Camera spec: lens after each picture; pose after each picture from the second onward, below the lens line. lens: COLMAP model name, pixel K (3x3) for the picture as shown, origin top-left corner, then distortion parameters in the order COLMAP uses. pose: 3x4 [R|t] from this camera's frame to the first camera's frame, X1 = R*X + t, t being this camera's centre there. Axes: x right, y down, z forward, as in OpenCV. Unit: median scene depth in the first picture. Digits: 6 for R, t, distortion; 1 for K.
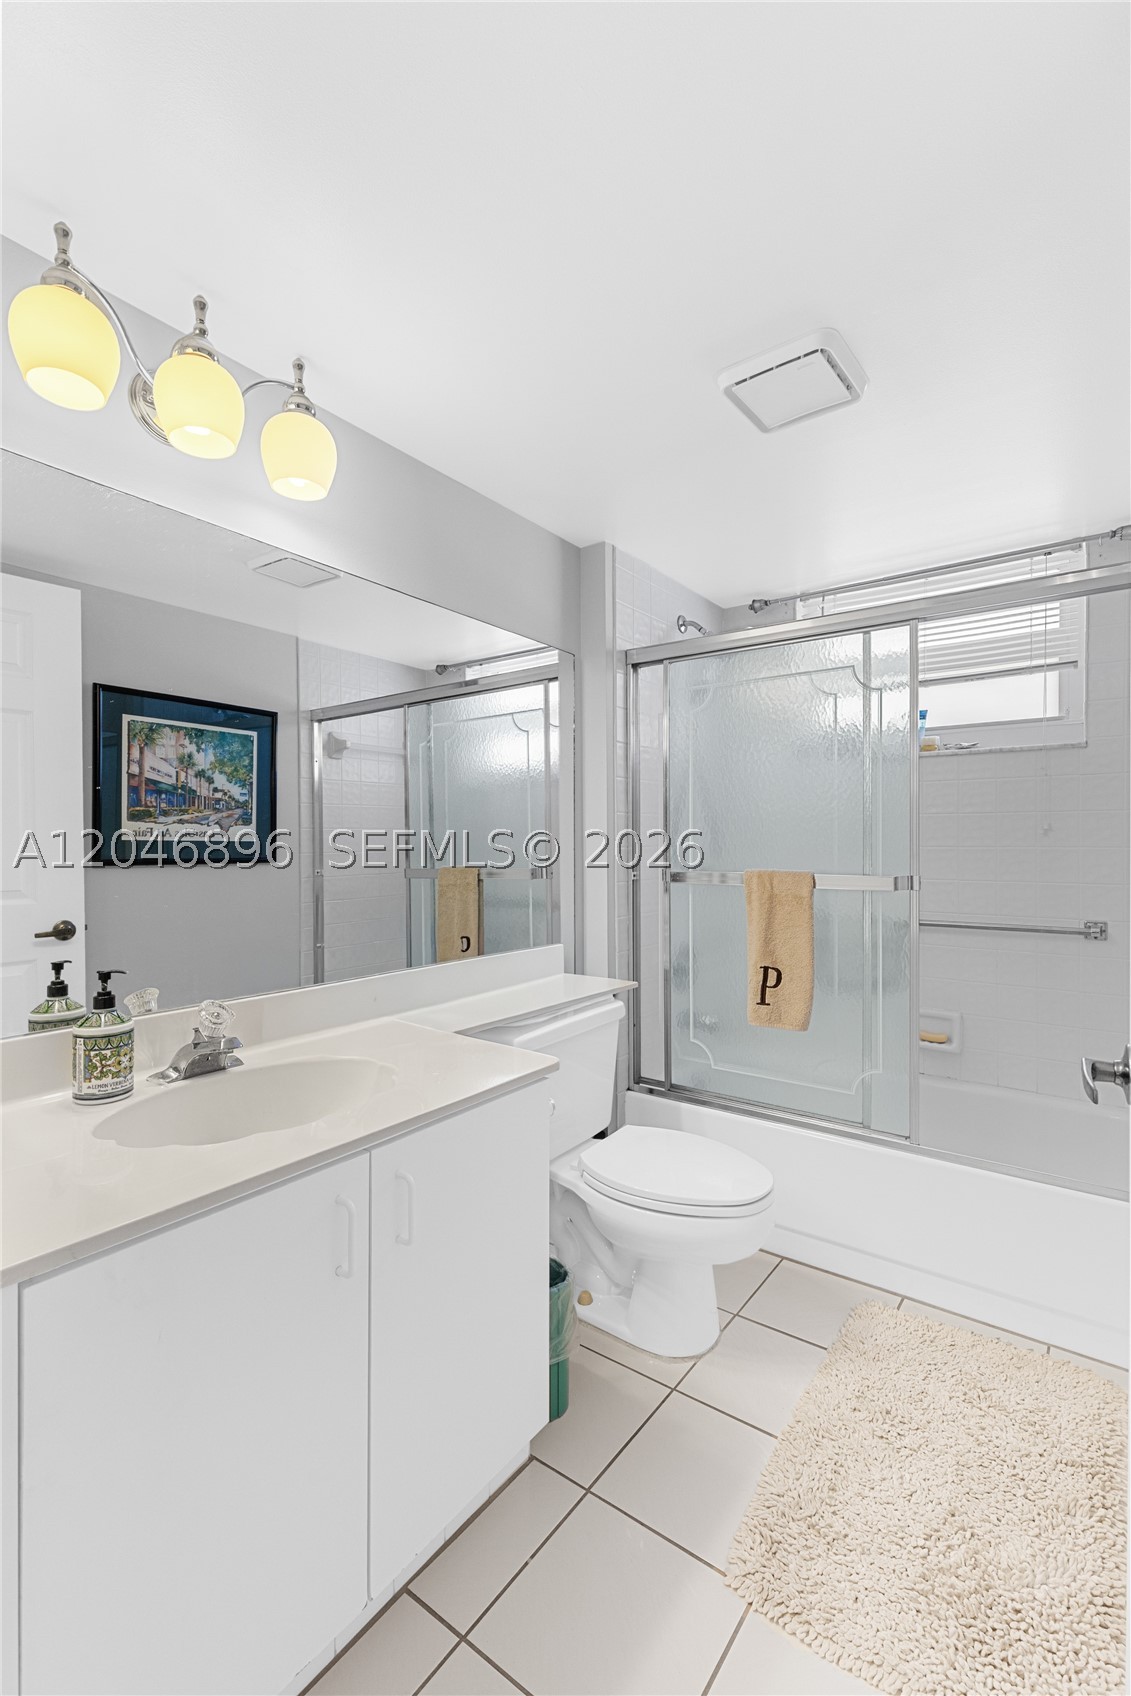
lens RADIAL K [[777.1, 0, 567.7], [0, 777.1, 844.9], [0, 0, 1]] dist [0.004390, 0.000500]
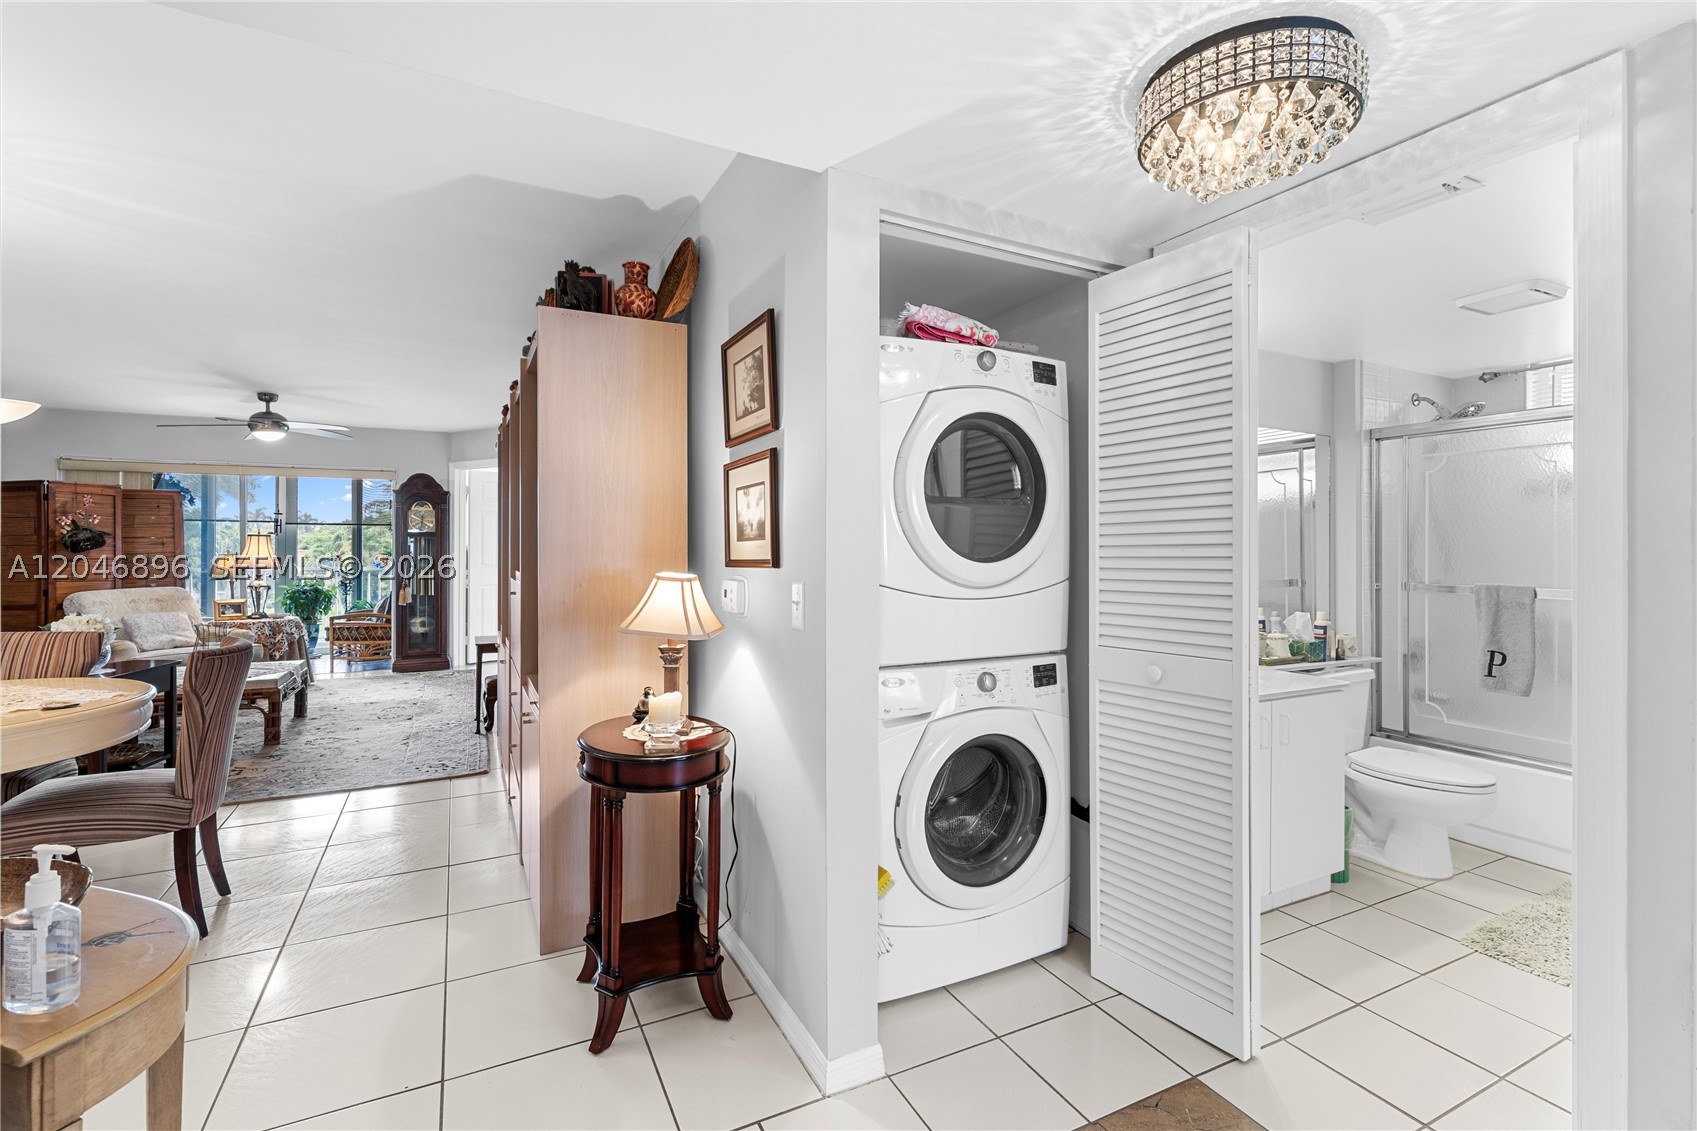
lens RADIAL K [[777.6, 0, 835.5], [0, 777.6, 534.6], [0, 0, 1]] dist [0.004390, 0.000500]
pose [[0.895074, 0.005657, -0.445881, -0.182163], [-0.013676, 0.999797, -0.014768, -0.021128], [0.445708, 0.019316, 0.894970, -0.798769]]
